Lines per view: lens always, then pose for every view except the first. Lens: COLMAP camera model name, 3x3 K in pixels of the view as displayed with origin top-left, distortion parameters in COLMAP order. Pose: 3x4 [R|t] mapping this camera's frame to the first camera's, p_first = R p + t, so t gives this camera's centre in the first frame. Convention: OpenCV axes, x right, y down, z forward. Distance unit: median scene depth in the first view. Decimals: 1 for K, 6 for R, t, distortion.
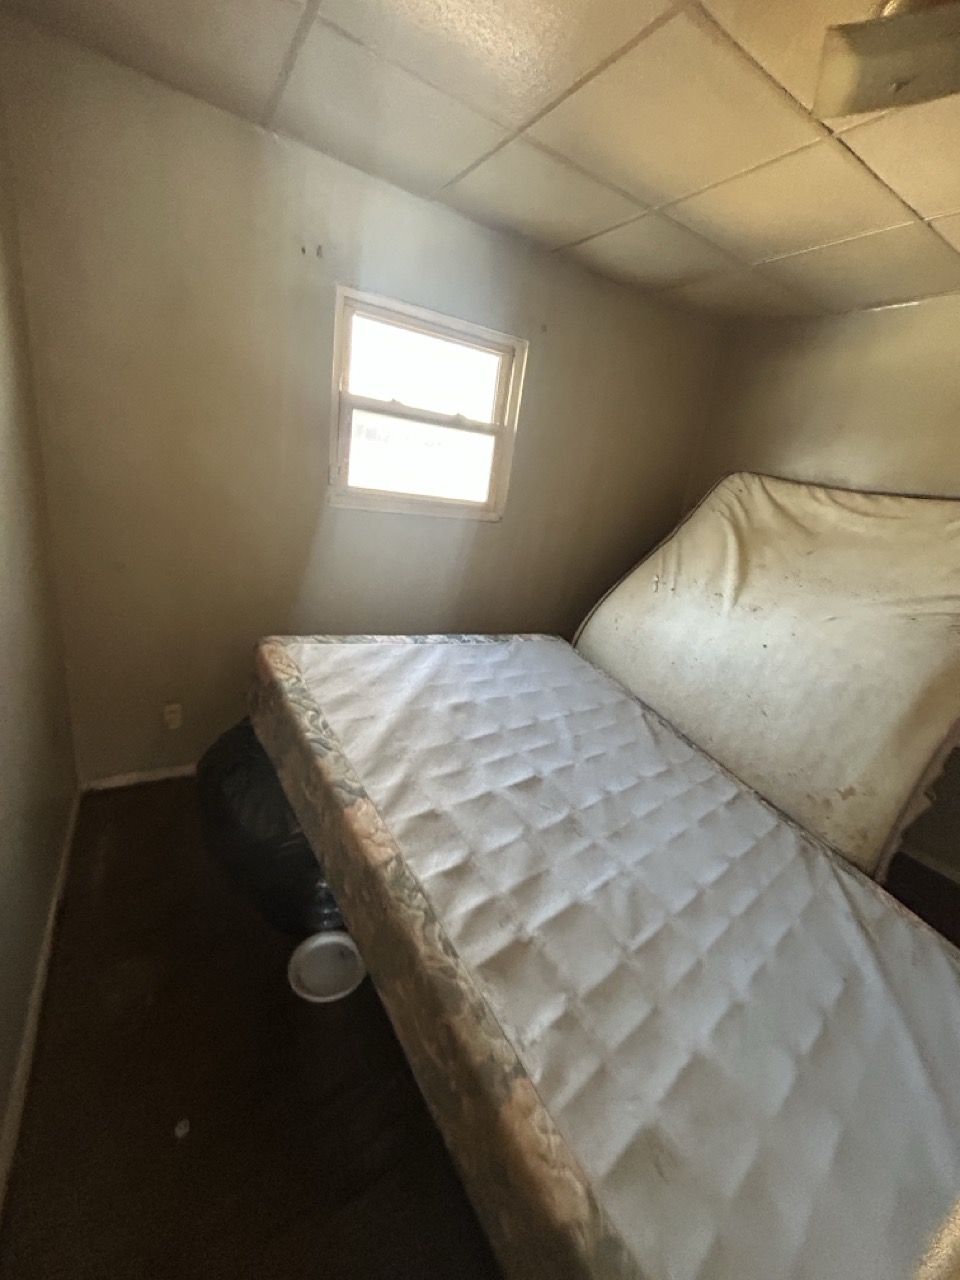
lens RADIAL K [[521.2, 0, 483.5], [0, 521.2, 639.2], [0, 0, 1]] dist [-0.003339, 0.001844]
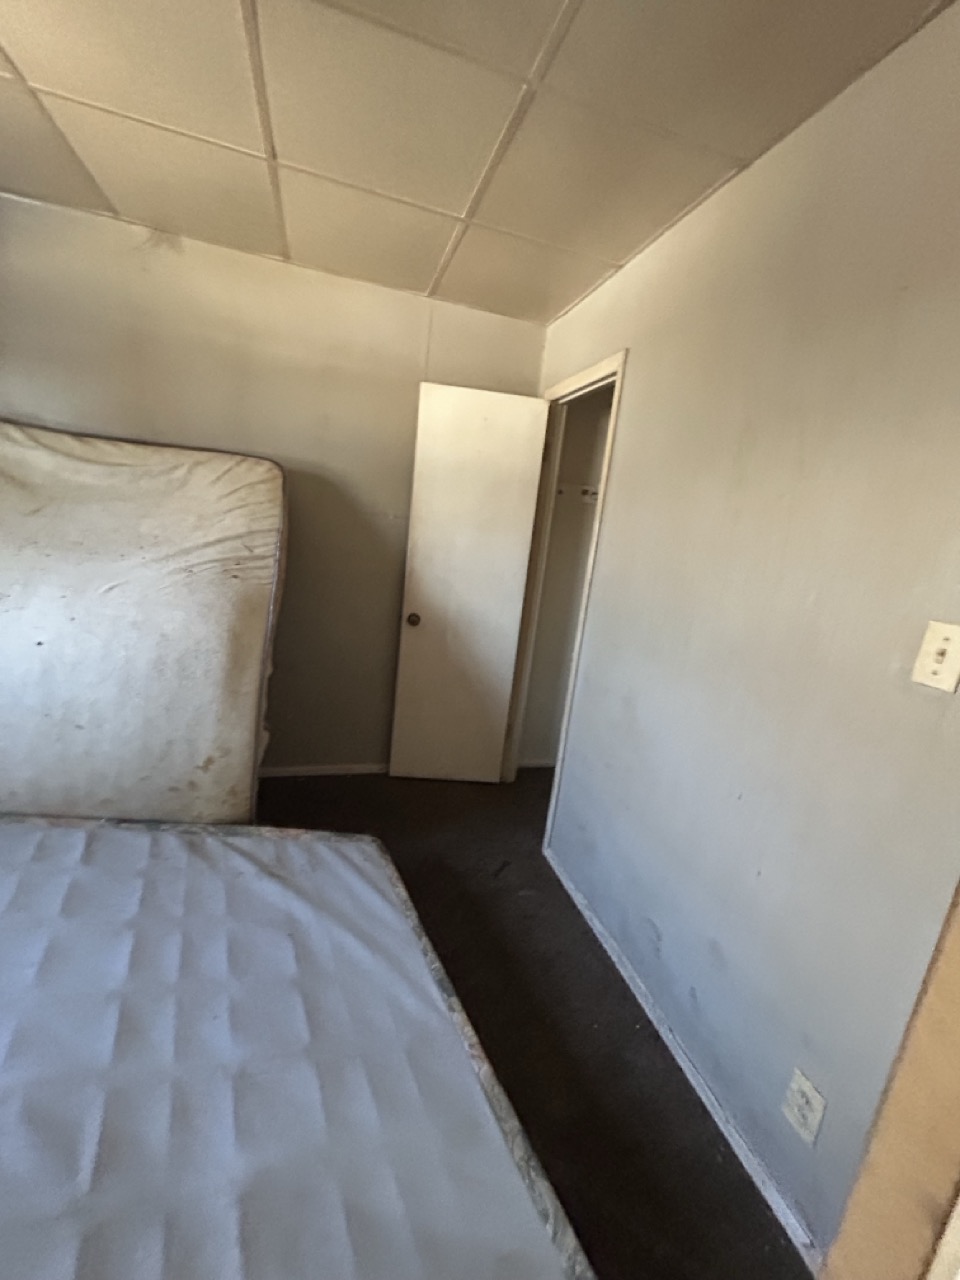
lens RADIAL K [[521.2, 0, 486.1], [0, 521.2, 639.5], [0, 0, 1]] dist [-0.003339, 0.001844]
pose [[0.258555, -0.308496, 0.915412, 0.030651], [0.215972, 0.942108, 0.256492, -0.046524], [-0.941544, 0.131386, 0.310213, 0.178421]]
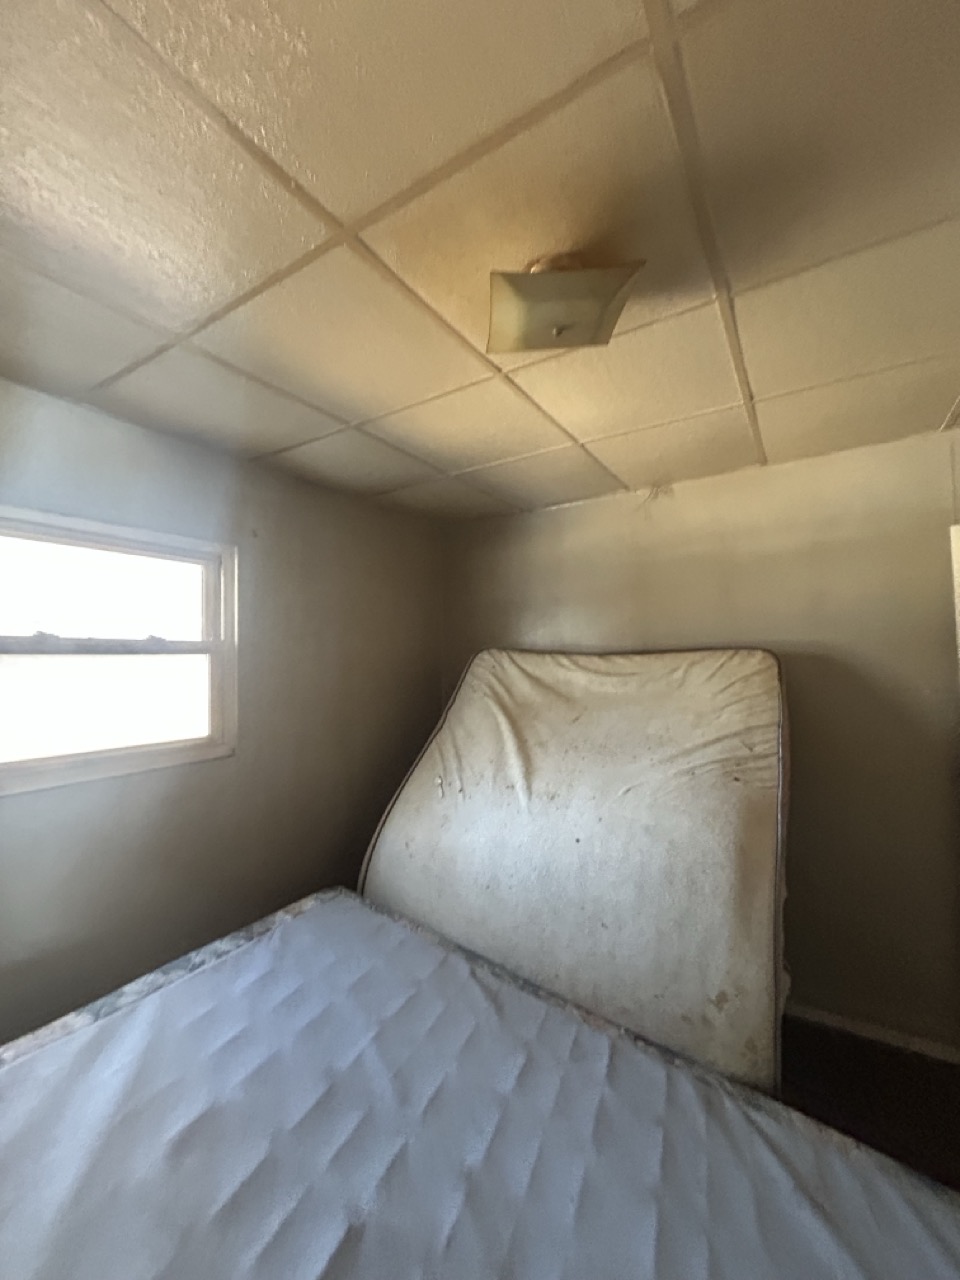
lens RADIAL K [[521.2, 0, 481.5], [0, 521.2, 636.1], [0, 0, 1]] dist [-0.003339, 0.001844]
pose [[0.883544, -0.131404, 0.449536, 0.046416], [0.268970, 0.928132, -0.257346, -0.128815], [-0.383412, 0.348288, 0.855389, 0.193868]]
